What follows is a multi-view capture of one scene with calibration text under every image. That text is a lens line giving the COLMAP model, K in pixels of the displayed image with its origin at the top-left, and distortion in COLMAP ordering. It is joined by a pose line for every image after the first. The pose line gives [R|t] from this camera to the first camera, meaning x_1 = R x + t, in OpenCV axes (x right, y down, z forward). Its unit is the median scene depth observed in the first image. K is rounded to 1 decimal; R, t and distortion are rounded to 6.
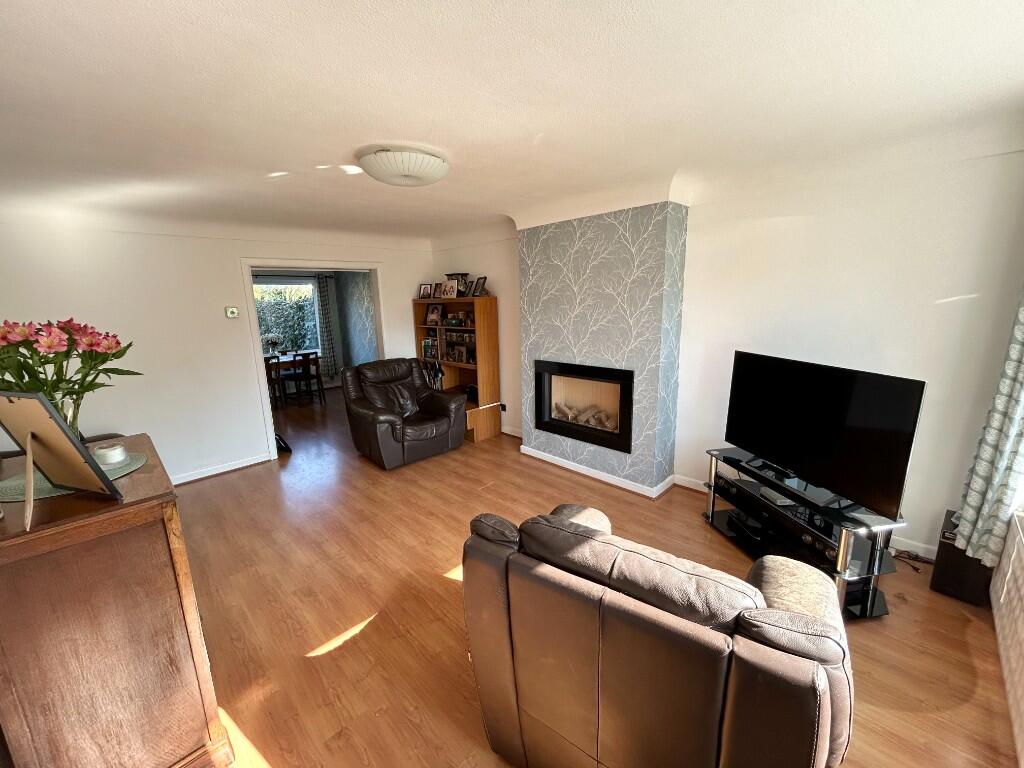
lens RADIAL K [[413.2, 0, 507.3], [0, 413.2, 383.7], [0, 0, 1]] dist [0.000673, 0.000063]
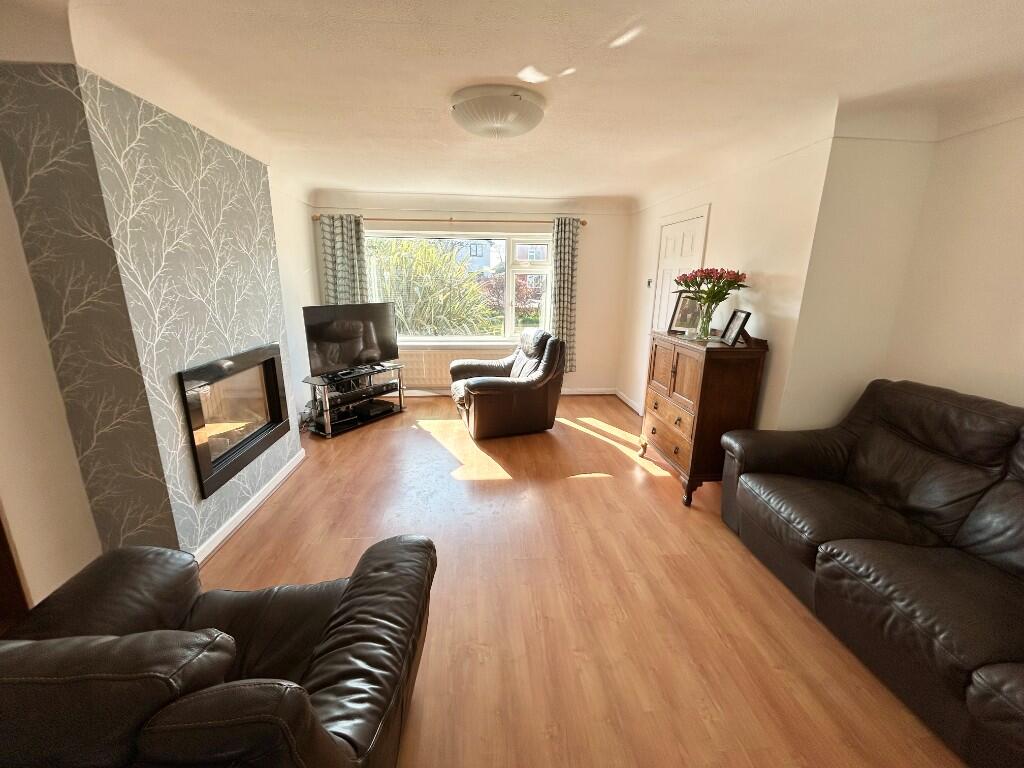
lens RADIAL K [[413.2, 0, 508.5], [0, 413.2, 384.7], [0, 0, 1]] dist [0.000673, 0.000063]
pose [[-0.764399, -0.141778, 0.628962, -0.640422], [0.141431, 0.914891, 0.378117, -0.203956], [-0.629040, 0.377987, -0.679290, 1.245172]]
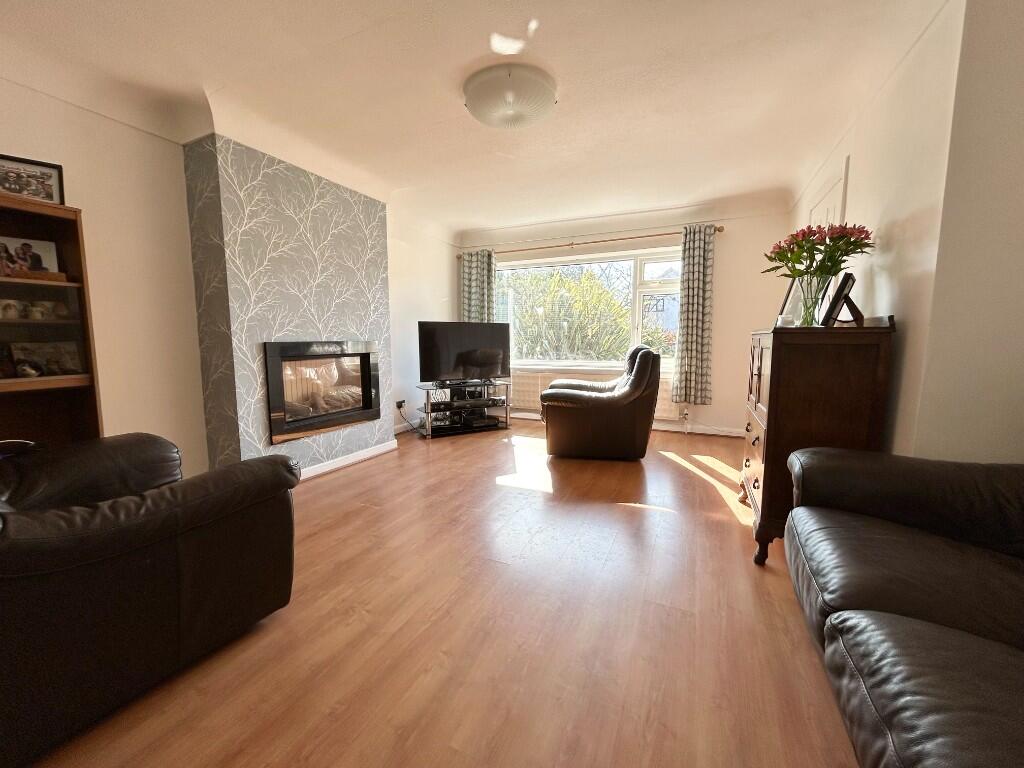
lens RADIAL K [[413.2, 0, 508.1], [0, 413.2, 384.9], [0, 0, 1]] dist [0.000673, 0.000063]
pose [[-0.350375, -0.073899, 0.933690, -0.811319], [0.204334, 0.966839, 0.153201, -0.014089], [-0.914049, 0.244463, -0.323656, 0.989088]]
